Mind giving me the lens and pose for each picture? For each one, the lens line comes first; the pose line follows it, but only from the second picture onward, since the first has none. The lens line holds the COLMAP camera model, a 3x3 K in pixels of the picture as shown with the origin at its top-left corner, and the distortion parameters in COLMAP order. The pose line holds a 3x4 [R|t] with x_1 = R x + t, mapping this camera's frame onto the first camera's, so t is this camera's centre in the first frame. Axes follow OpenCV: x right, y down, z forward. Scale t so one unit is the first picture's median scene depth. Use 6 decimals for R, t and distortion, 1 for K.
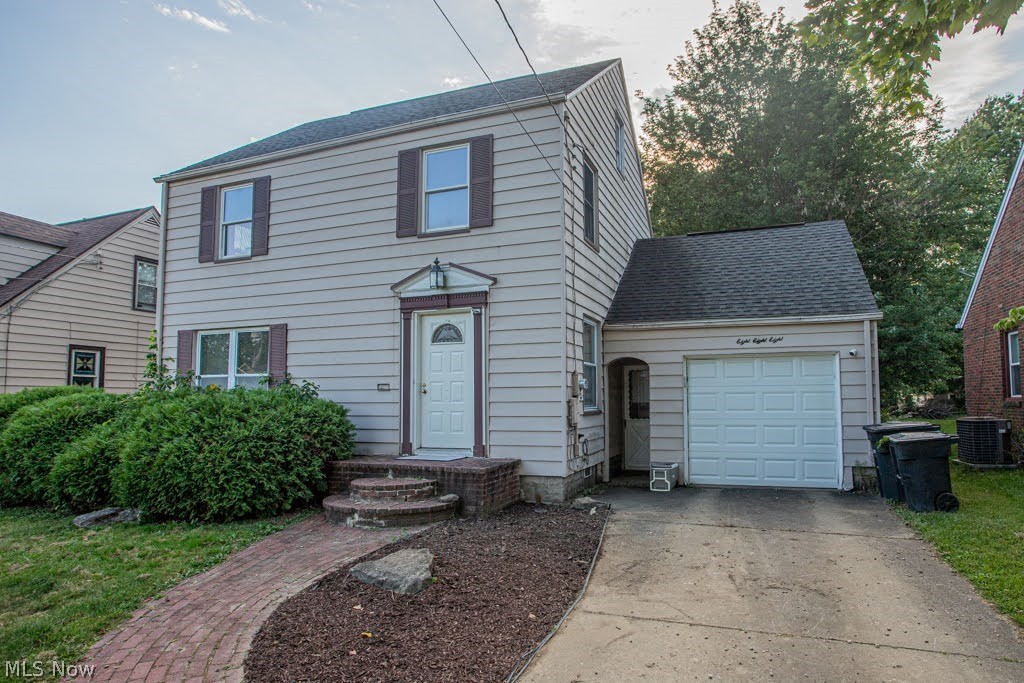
lens RADIAL K [[585.3, 0, 515.3], [0, 585.3, 362.2], [0, 0, 1]] dist [-0.061735, 0.000163]
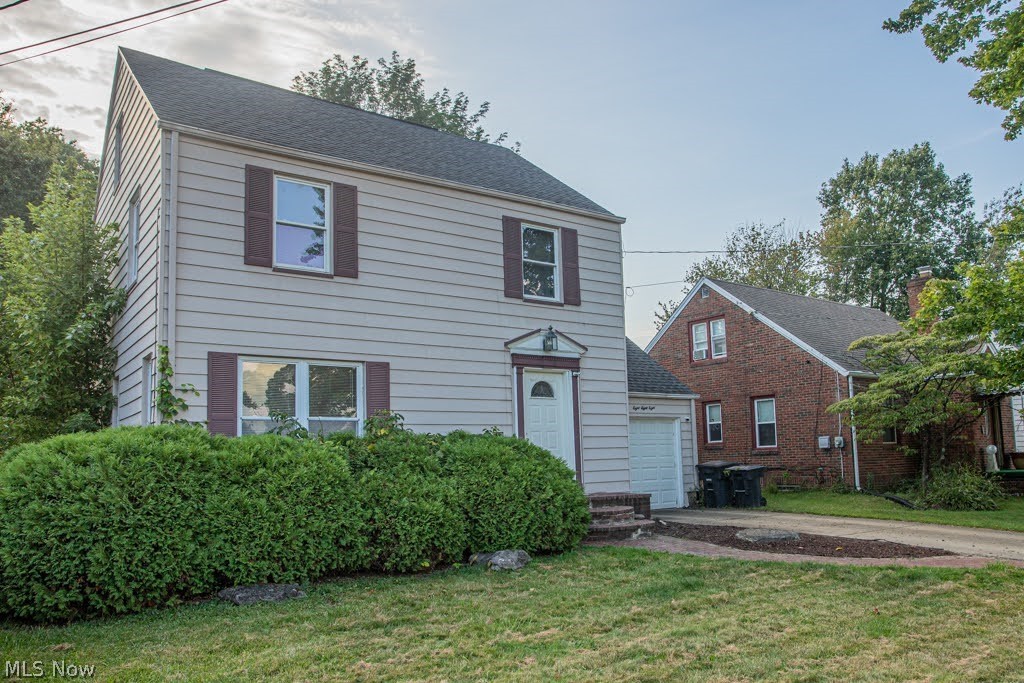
lens RADIAL K [[831.0, 0, 512.4], [0, 831.0, 375.5], [0, 0, 1]] dist [-0.049725, -0.000724]
pose [[0.537171, 0.080475, 0.839626, -1.490558], [-0.030014, 0.996631, -0.076321, 0.049187], [-0.842939, 0.015797, 0.537777, 0.167043]]
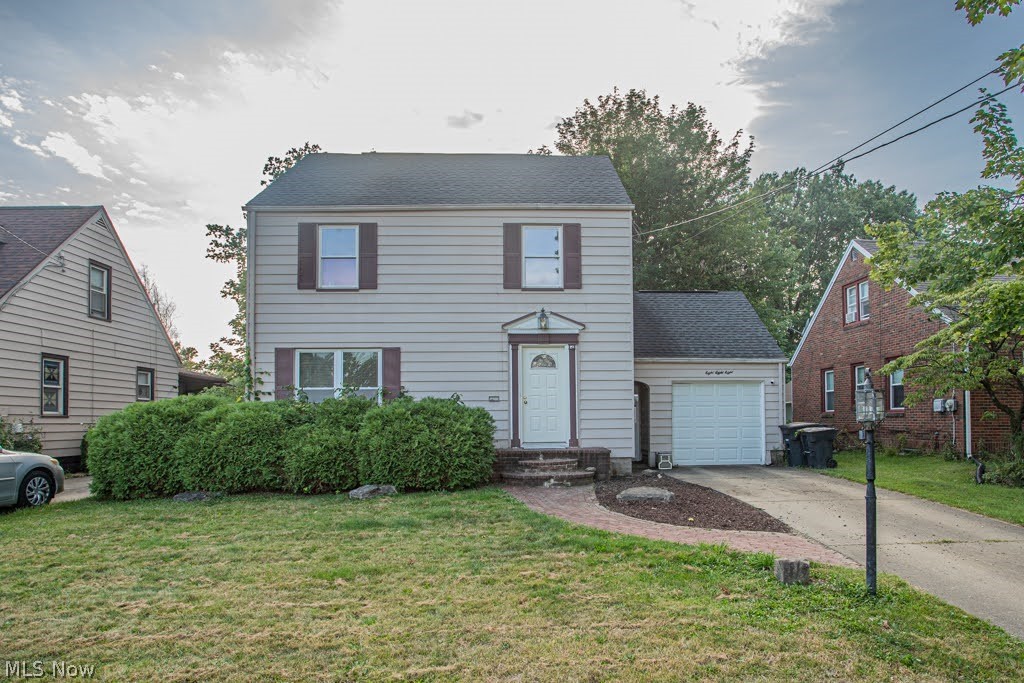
lens RADIAL K [[634.7, 0, 510.4], [0, 634.7, 406.8], [0, 0, 1]] dist [-0.064502, 0.001722]
pose [[0.929319, 0.008443, 0.369182, -0.737423], [-0.023055, 0.999115, 0.035187, 0.008301], [-0.368559, -0.041211, 0.928691, -0.385233]]
